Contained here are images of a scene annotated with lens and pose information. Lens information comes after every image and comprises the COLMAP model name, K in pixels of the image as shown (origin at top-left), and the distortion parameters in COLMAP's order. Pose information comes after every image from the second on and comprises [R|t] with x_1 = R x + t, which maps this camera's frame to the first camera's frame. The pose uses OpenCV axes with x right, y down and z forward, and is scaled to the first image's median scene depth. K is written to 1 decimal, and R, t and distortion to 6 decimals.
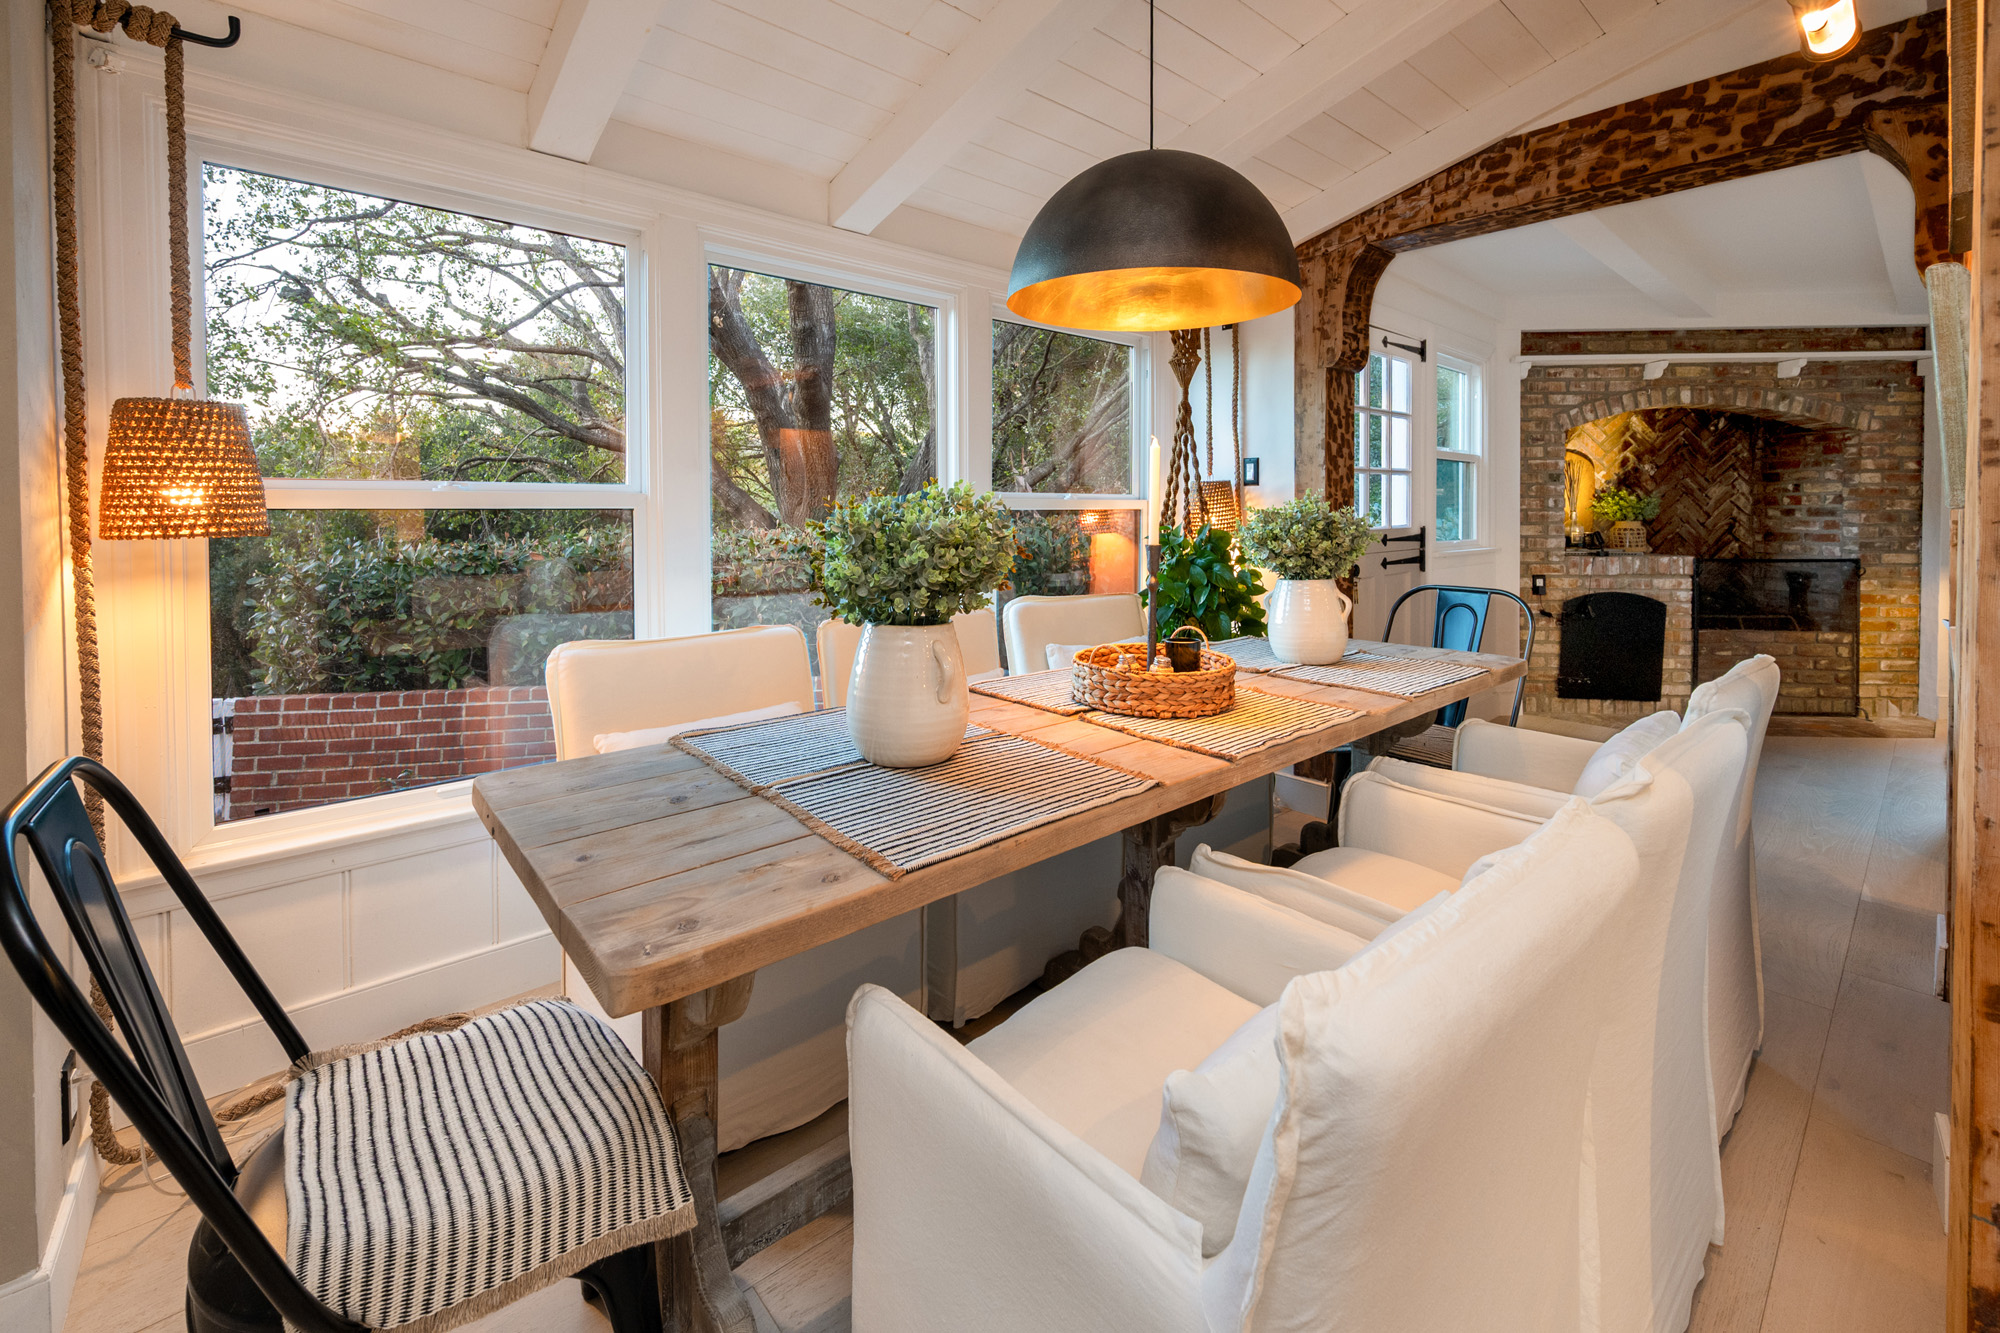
lens RADIAL K [[828.8, 0, 1004.1], [0, 828.8, 518.0], [0, 0, 1]] dist [-0.000611, 0.000032]
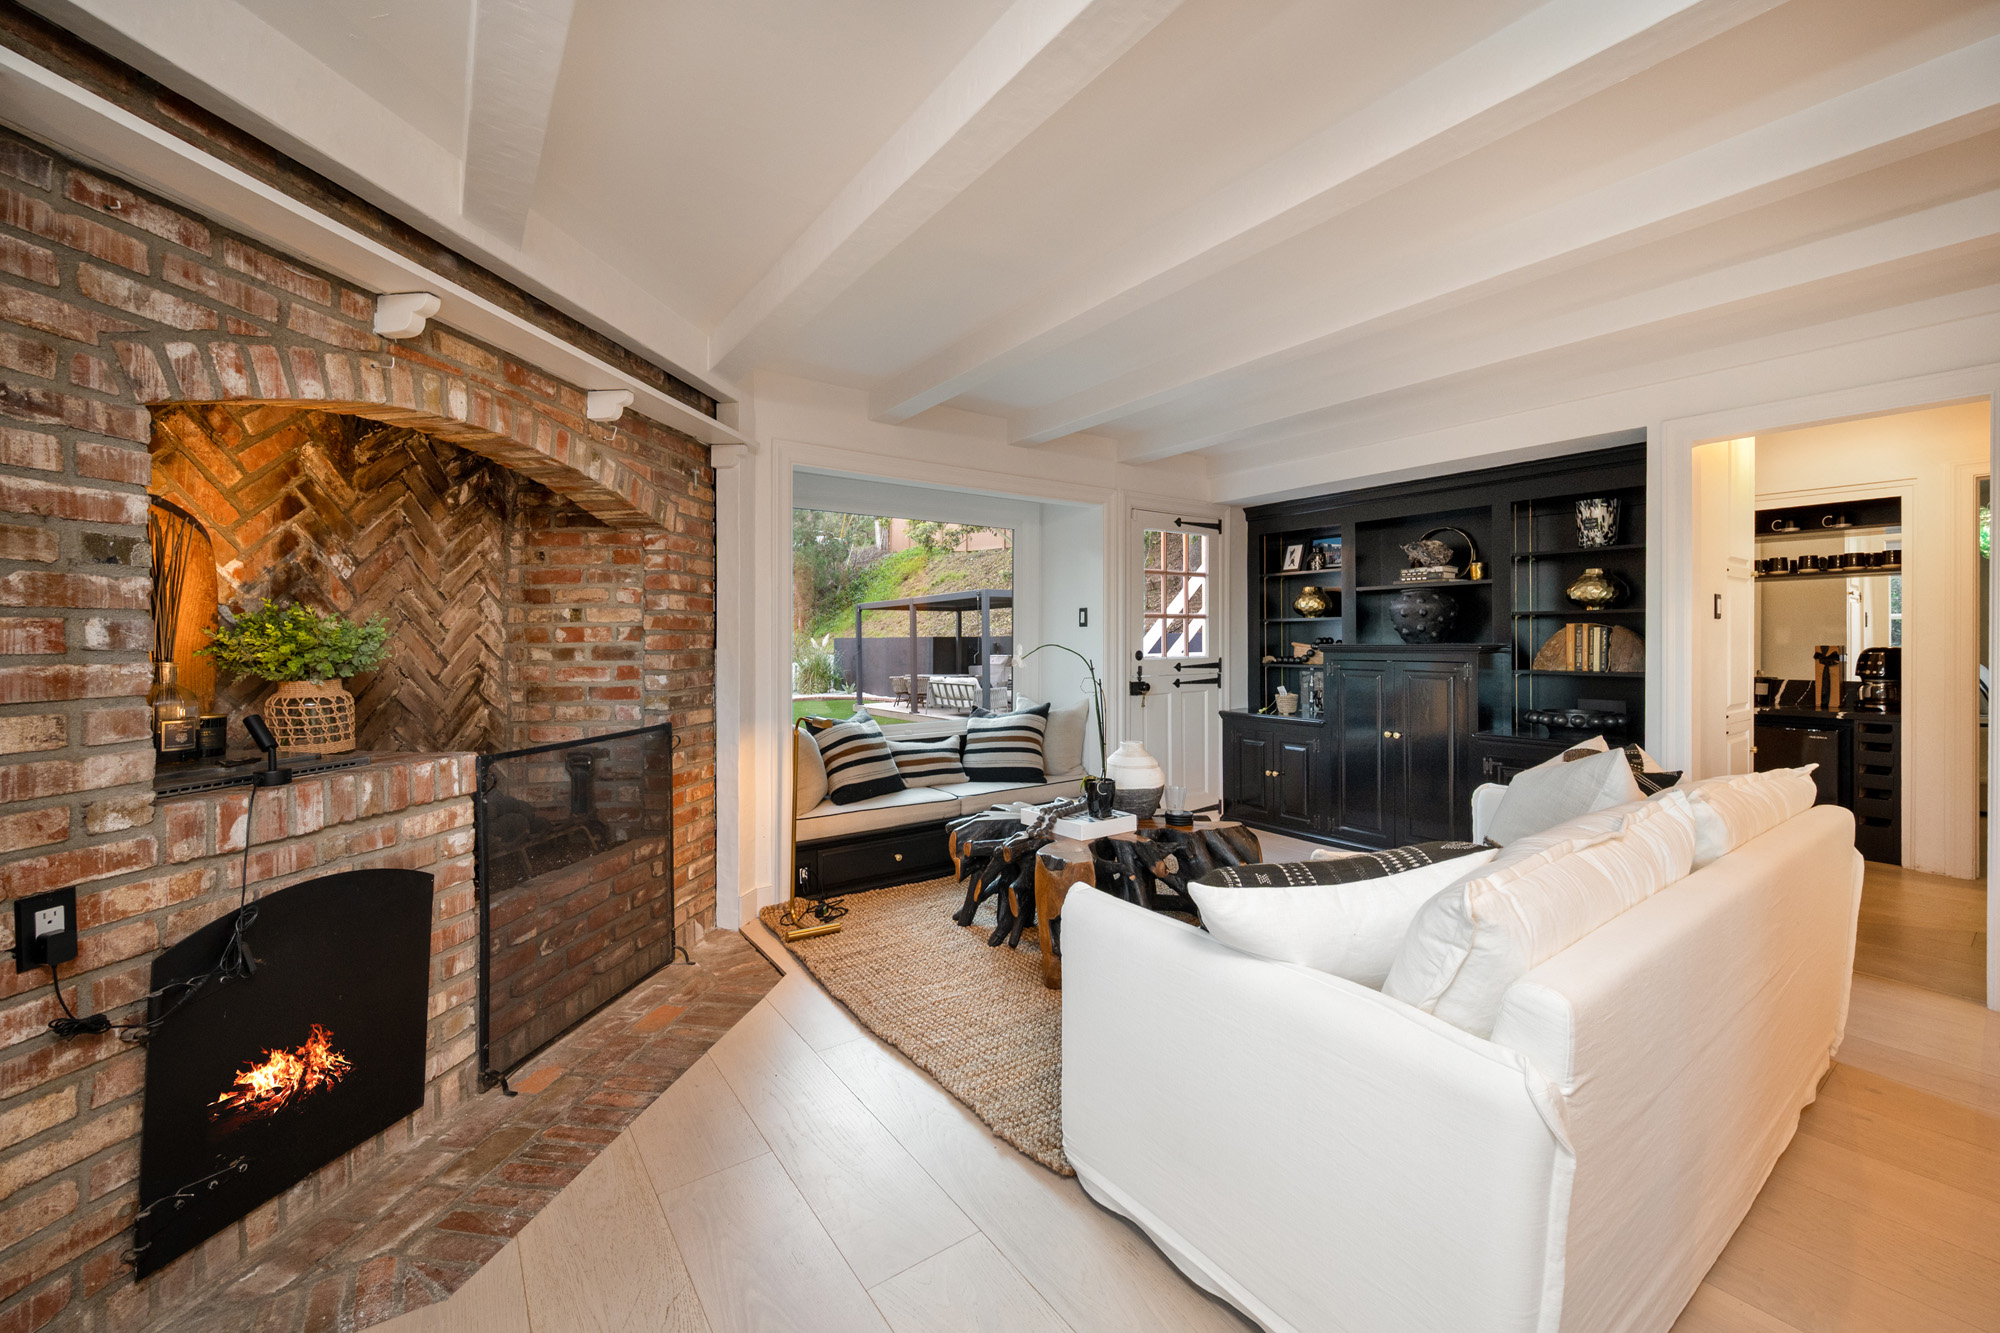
lens RADIAL K [[796.0, 0, 1003.2], [0, 796.0, 644.1], [0, 0, 1]] dist [-0.000407, 0.000254]
pose [[0.098865, -0.001886, 0.995099, 0.408500], [0.017465, 0.999847, 0.000160, -0.009133], [-0.994948, 0.017363, 0.098883, 0.647610]]
